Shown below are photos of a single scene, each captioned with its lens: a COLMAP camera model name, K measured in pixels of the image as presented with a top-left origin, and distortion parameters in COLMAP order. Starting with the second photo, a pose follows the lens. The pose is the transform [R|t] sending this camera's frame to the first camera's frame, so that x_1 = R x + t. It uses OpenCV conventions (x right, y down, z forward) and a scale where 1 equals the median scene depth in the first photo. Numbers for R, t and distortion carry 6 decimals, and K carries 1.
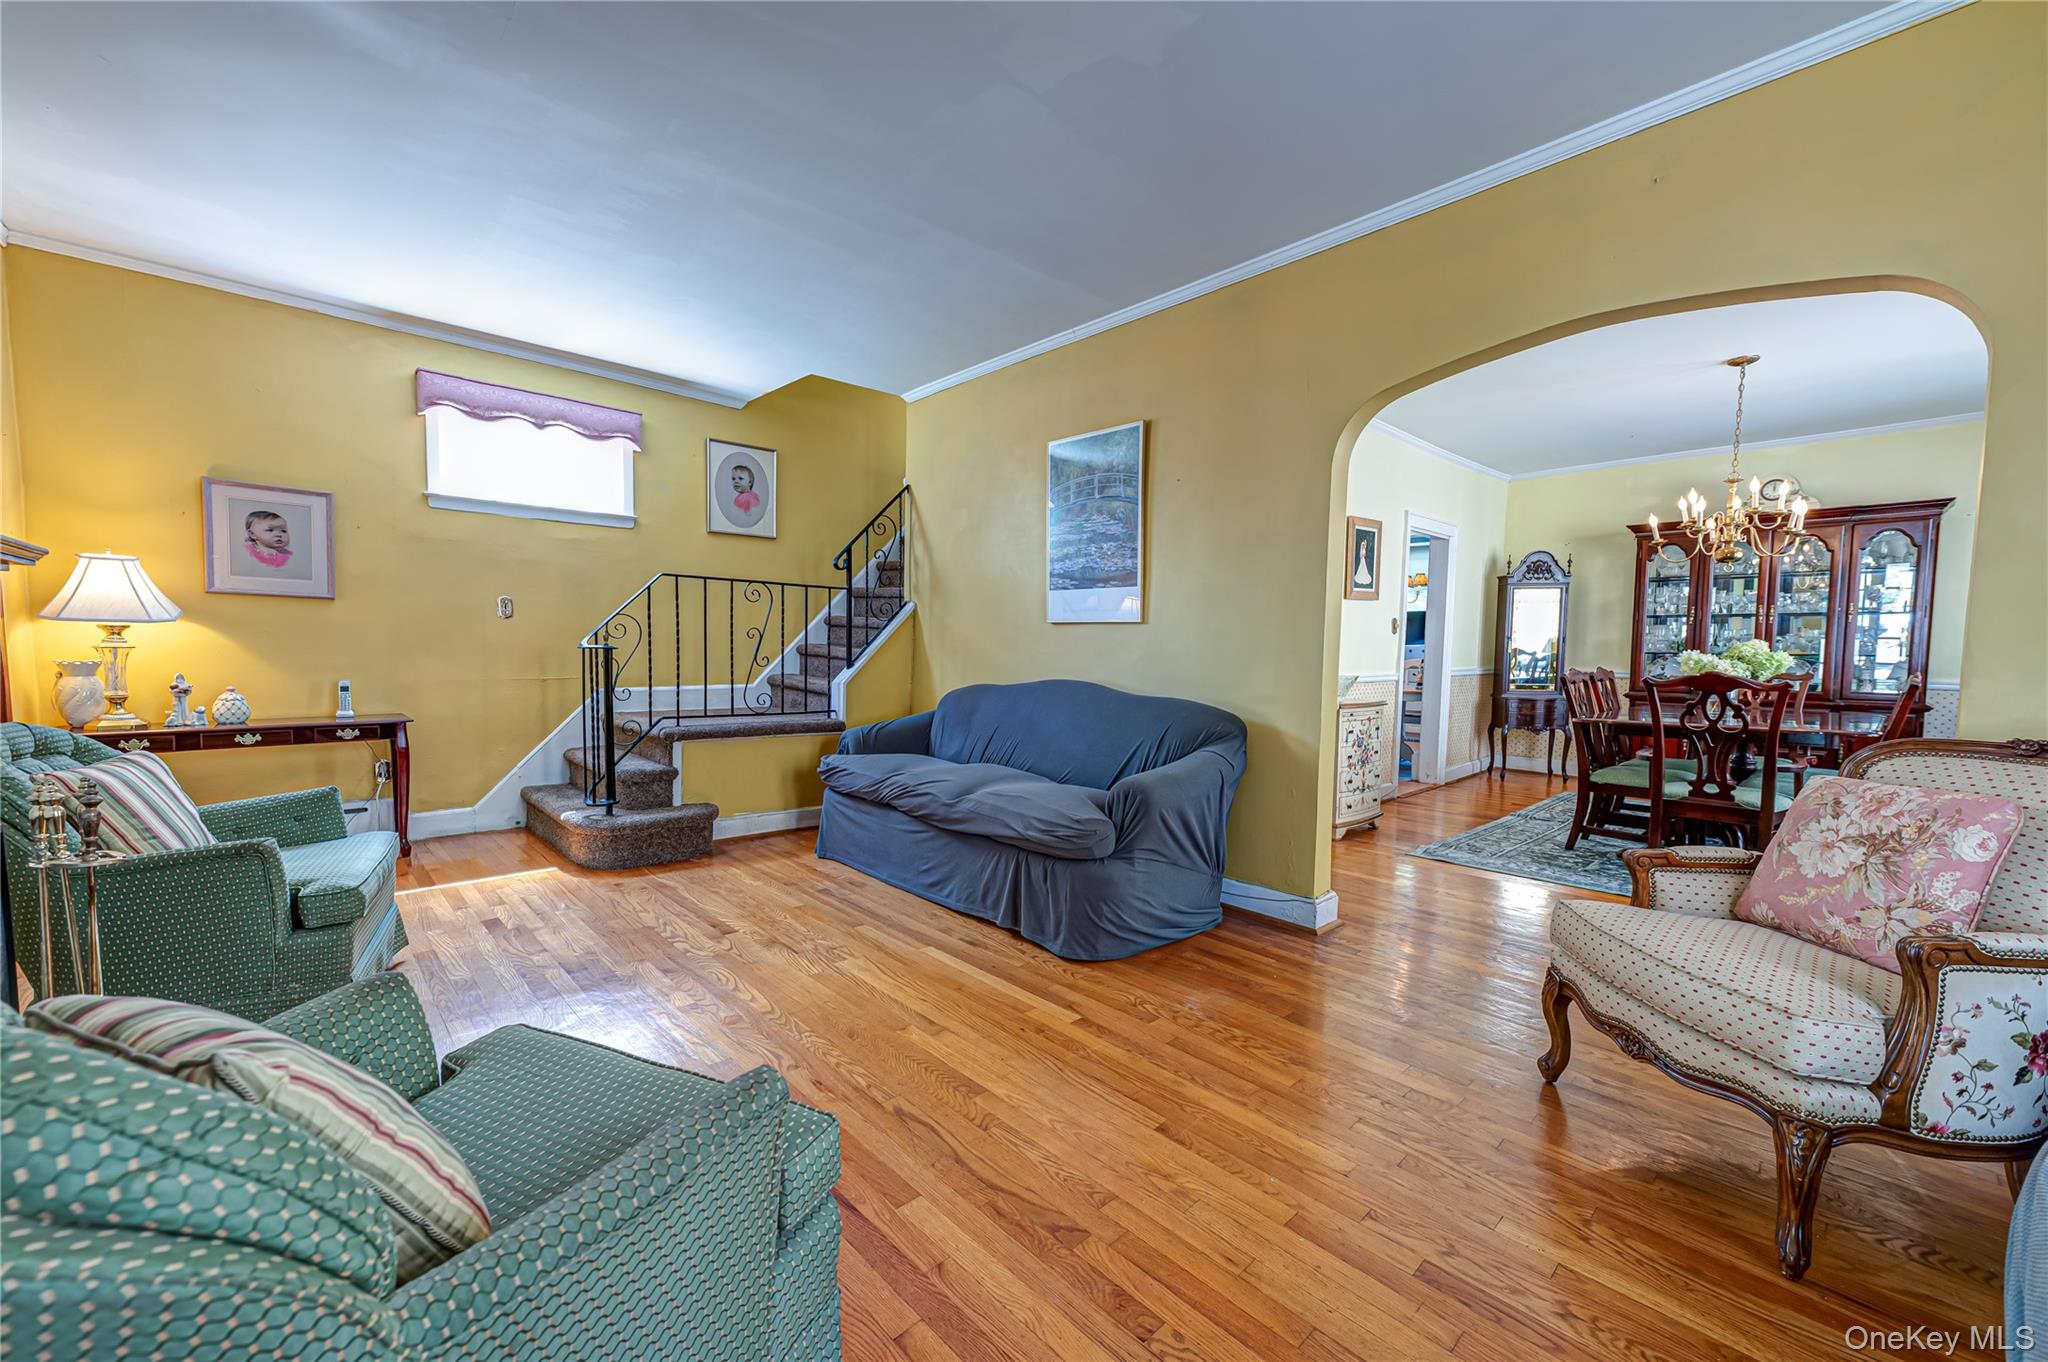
lens RADIAL K [[796.9, 0, 1019.6], [0, 796.9, 691.8], [0, 0, 1]] dist [0.014082, -0.000453]
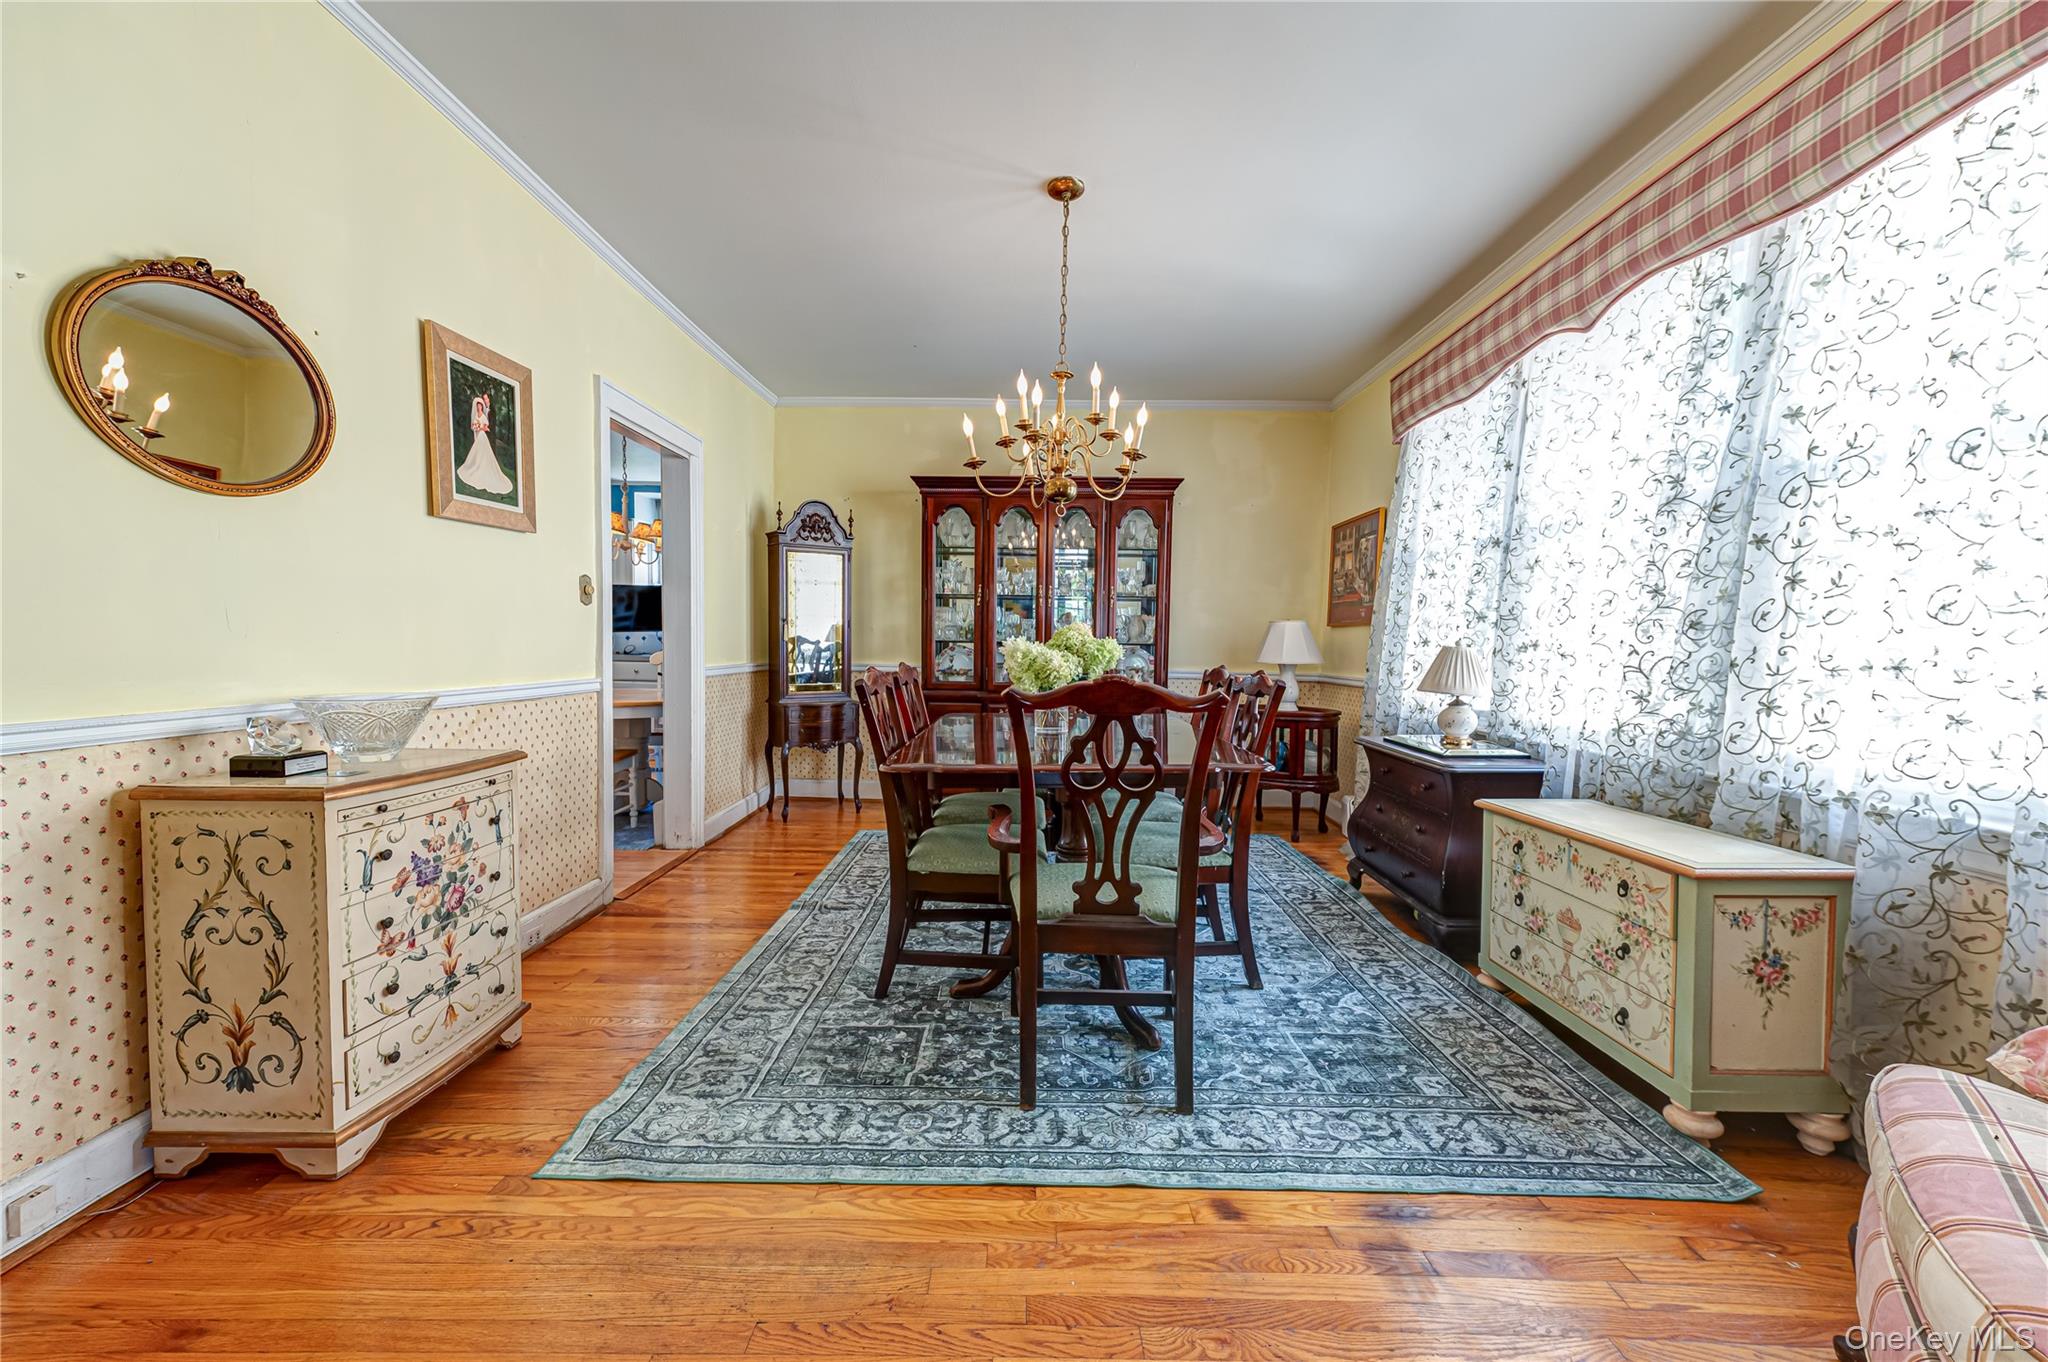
lens RADIAL K [[796.9, 0, 1019.6], [0, 796.9, 691.8], [0, 0, 1]] dist [0.014082, -0.000453]
pose [[0.686005, -0.046435, 0.726113, 0.240942], [0.037399, 0.998893, 0.028547, -0.016360], [-0.726635, 0.007573, 0.686982, 0.368402]]
